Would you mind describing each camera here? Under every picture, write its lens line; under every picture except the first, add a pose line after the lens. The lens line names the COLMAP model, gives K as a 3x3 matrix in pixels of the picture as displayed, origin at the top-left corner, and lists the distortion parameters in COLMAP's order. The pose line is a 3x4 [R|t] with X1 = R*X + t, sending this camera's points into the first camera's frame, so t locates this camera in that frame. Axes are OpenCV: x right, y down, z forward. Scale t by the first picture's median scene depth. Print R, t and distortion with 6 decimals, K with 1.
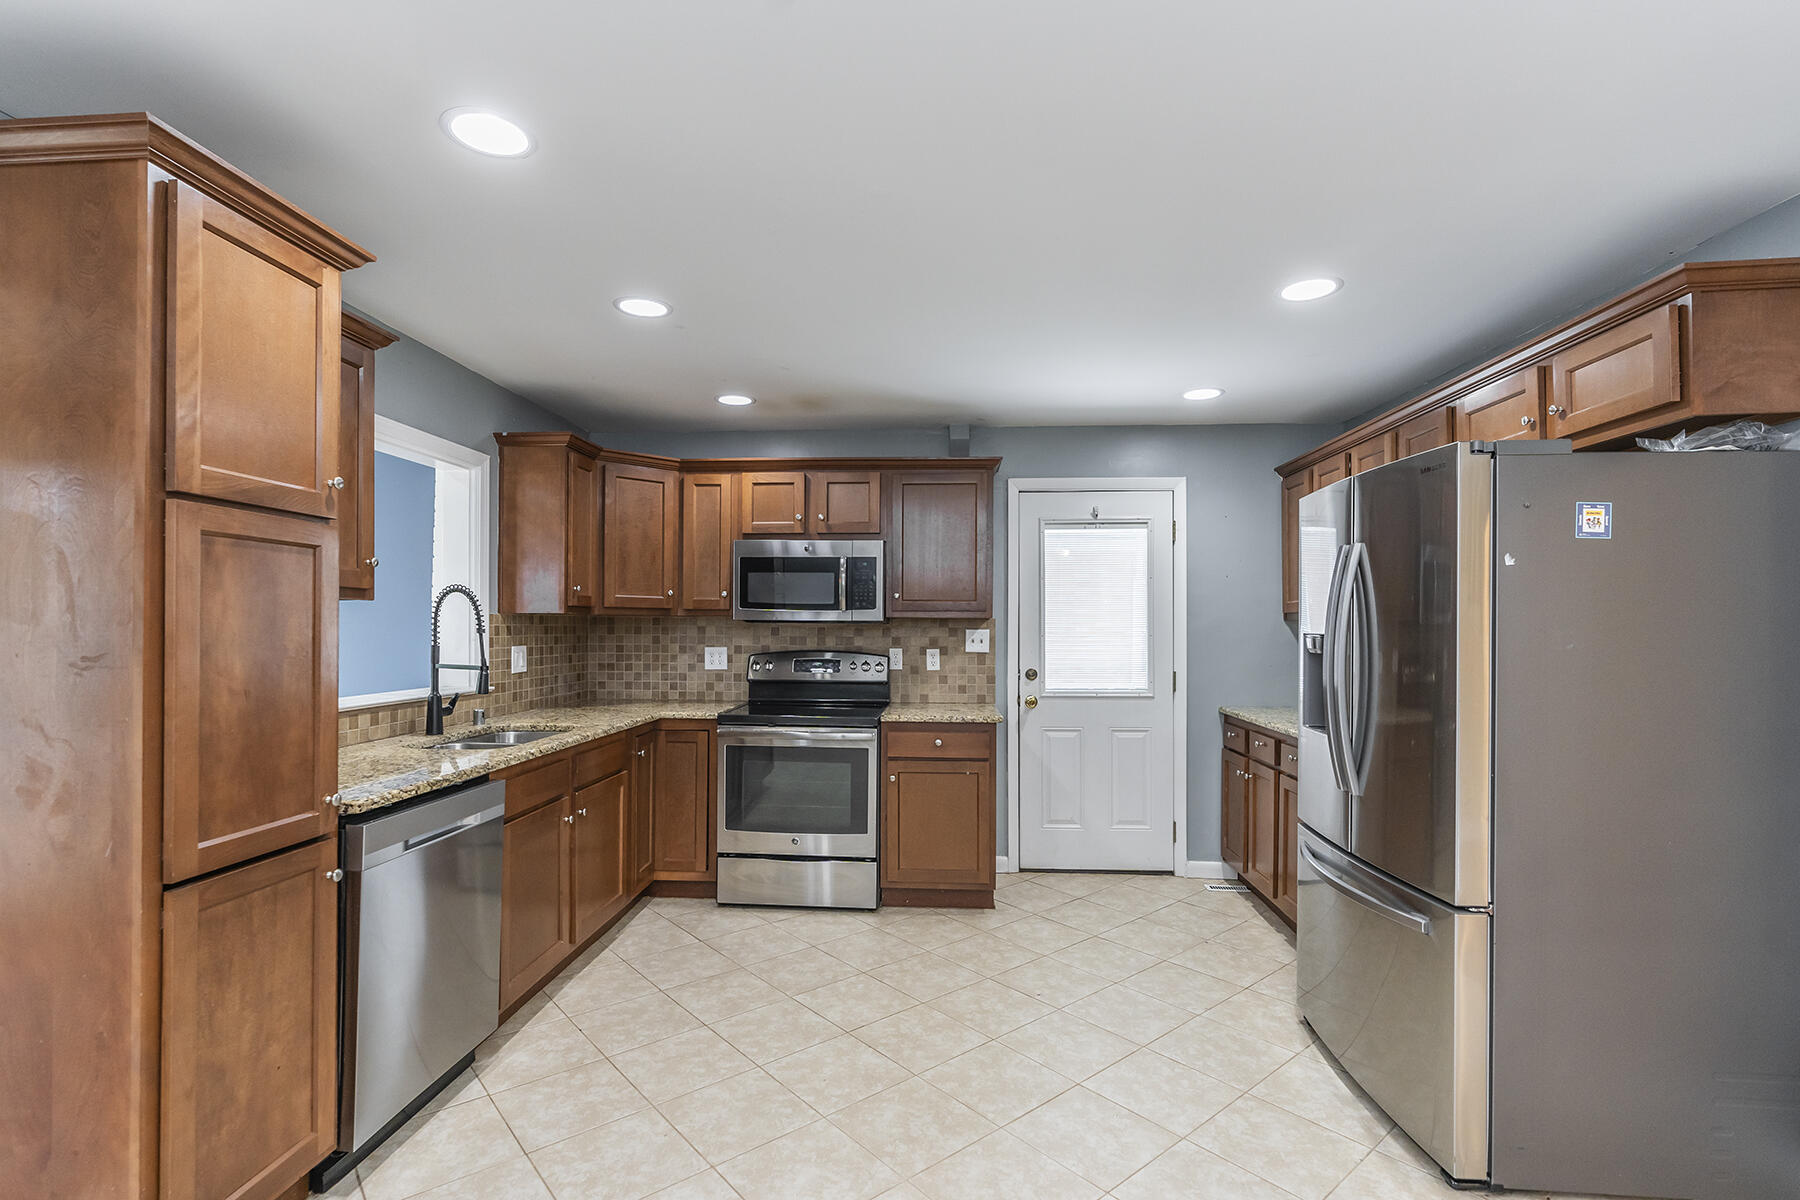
lens RADIAL K [[834.5, 0, 891.7], [0, 834.5, 623.6], [0, 0, 1]] dist [-0.000793, 0.000053]
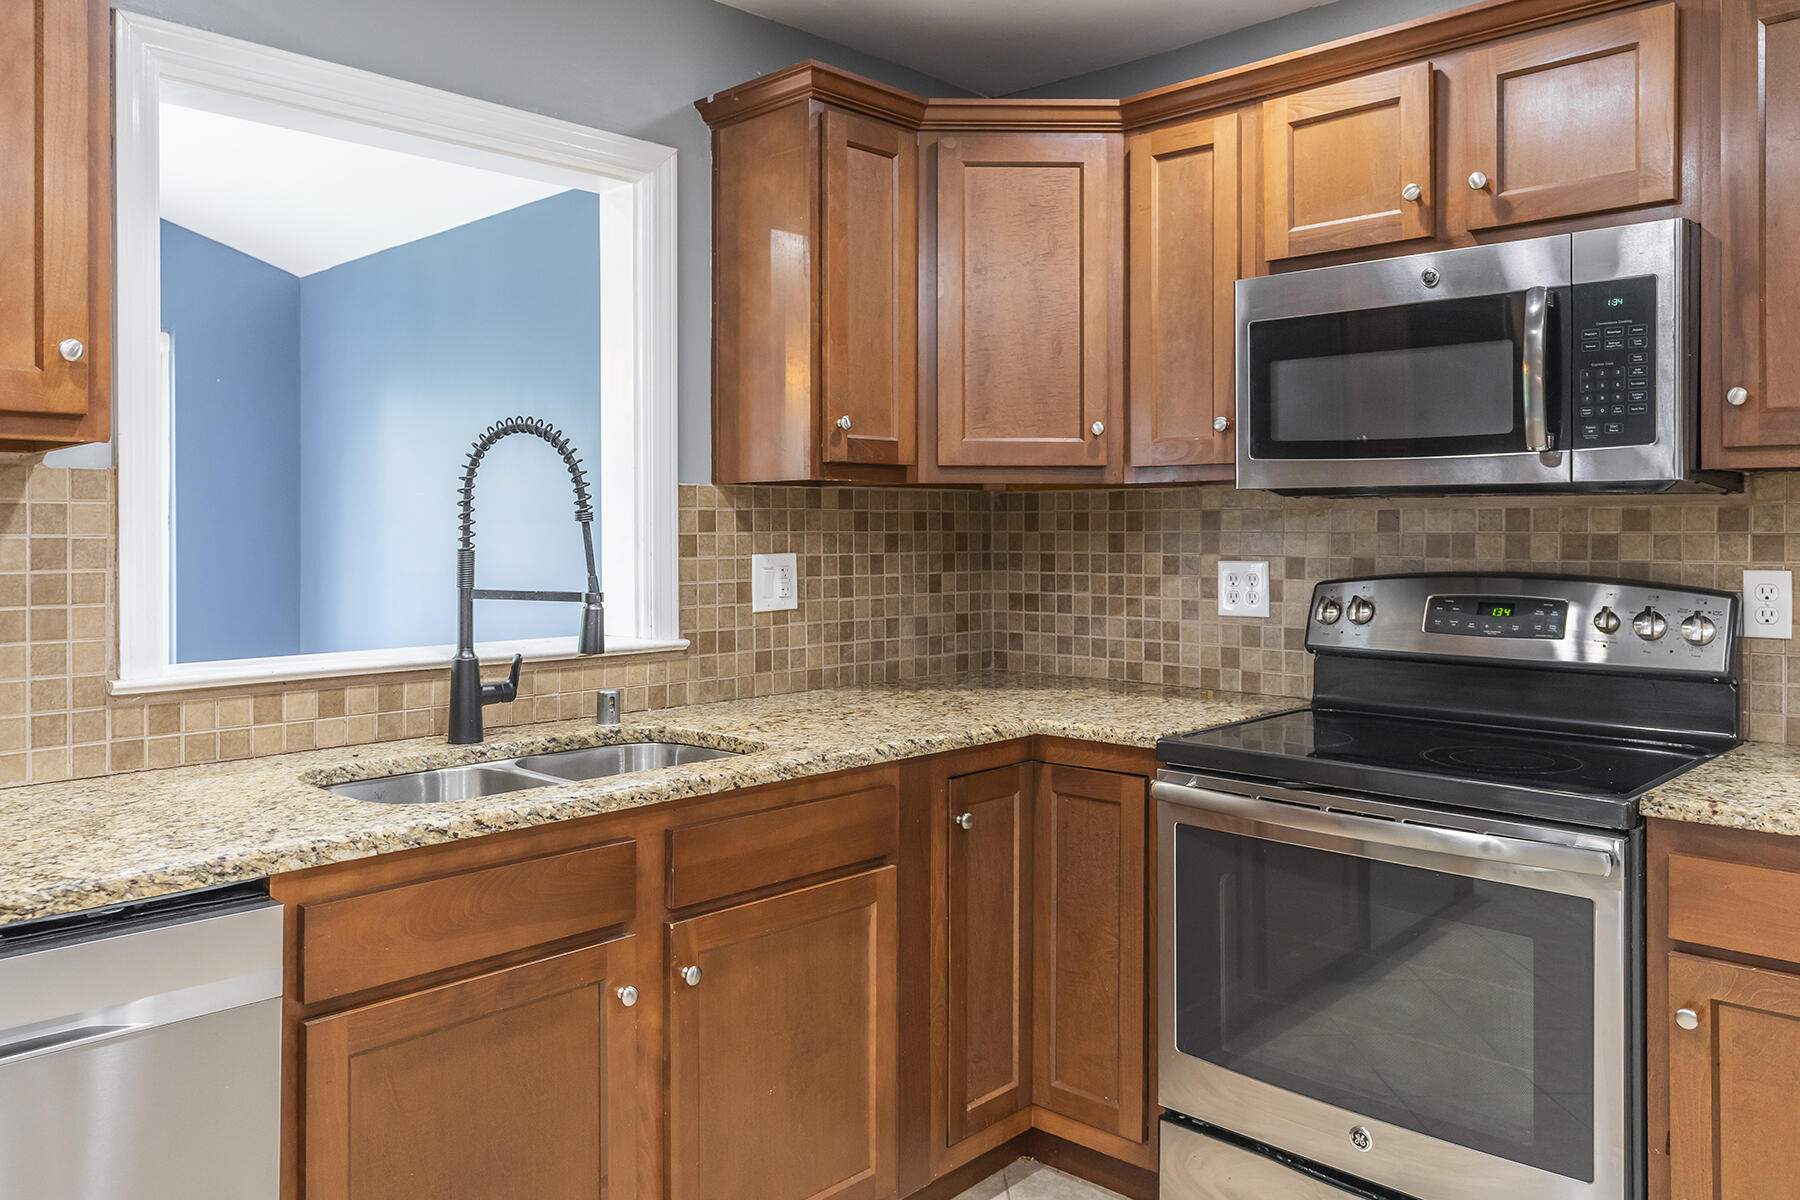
lens RADIAL K [[1340.0, 0, 895.9], [0, 1340.0, 528.0], [0, 0, 1]] dist [0.005986, 0.003926]
pose [[0.768298, -0.006732, -0.640057, 0.085284], [0.008230, 0.999966, -0.000638, 0.012596], [0.640040, -0.004778, 0.768327, 0.443097]]
